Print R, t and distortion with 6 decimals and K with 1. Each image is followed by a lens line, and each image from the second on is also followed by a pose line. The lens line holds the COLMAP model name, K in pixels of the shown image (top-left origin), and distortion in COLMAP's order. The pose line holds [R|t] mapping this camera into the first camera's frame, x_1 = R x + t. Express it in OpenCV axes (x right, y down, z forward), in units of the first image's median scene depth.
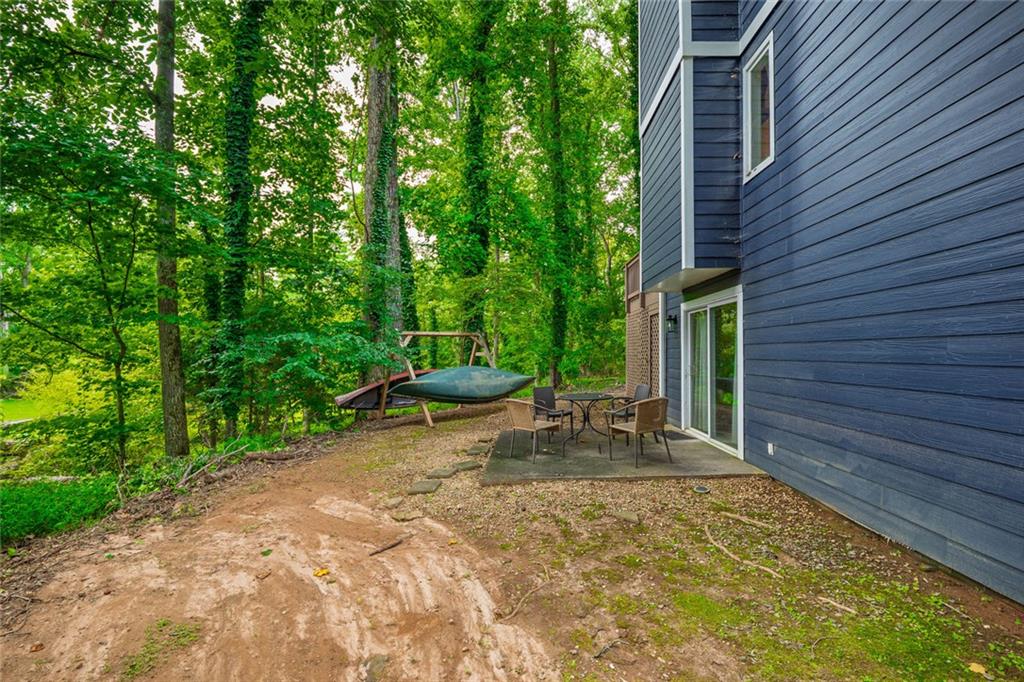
lens RADIAL K [[408.5, 0, 518.3], [0, 408.5, 348.7], [0, 0, 1]] dist [-0.018738, 0.001342]
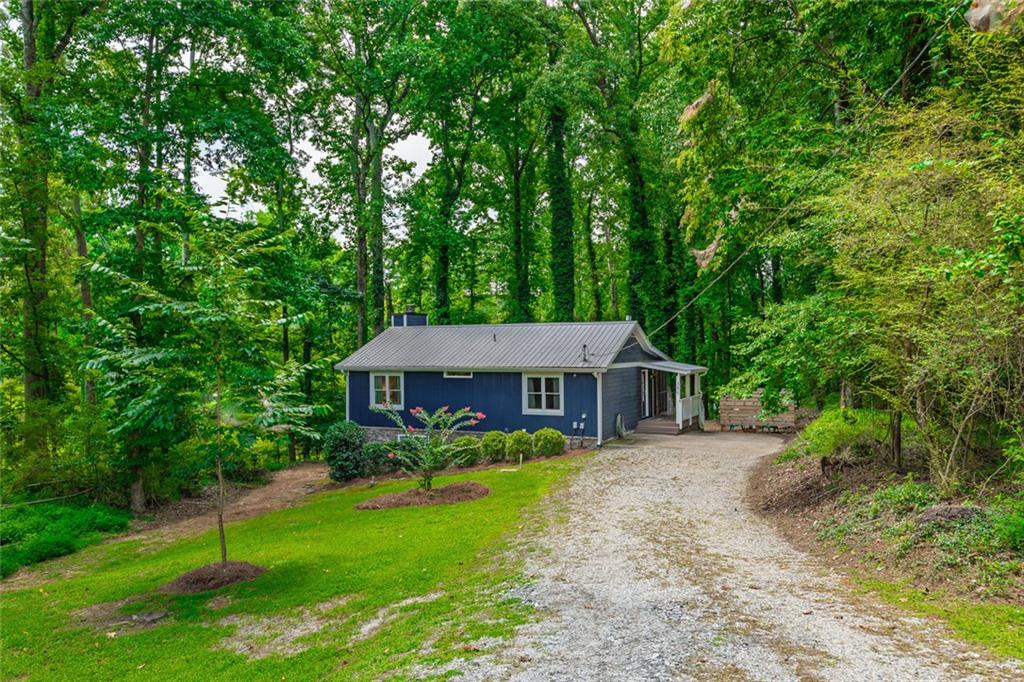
lens RADIAL K [[773.3, 0, 504.7], [0, 773.3, 338.5], [0, 0, 1]] dist [-0.009556, 0.003423]
pose [[0.913970, -0.022694, -0.405146, 2.380773], [0.019966, 0.999741, -0.010959, -0.465135], [0.405289, 0.001927, 0.914186, -2.923872]]
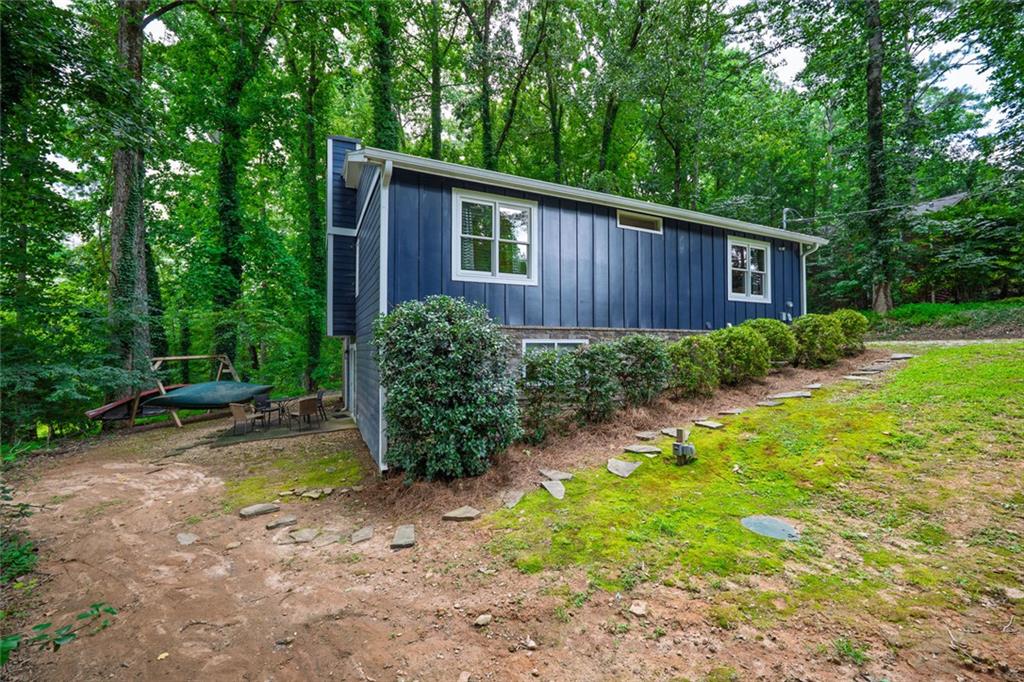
lens RADIAL K [[408.5, 0, 517.7], [0, 408.5, 343.5], [0, 0, 1]] dist [-0.018738, 0.001342]
pose [[0.887335, -0.007667, 0.461061, 0.162439], [0.008845, 0.999961, -0.000395, -0.077921], [-0.461040, 0.004429, 0.887368, -0.695552]]
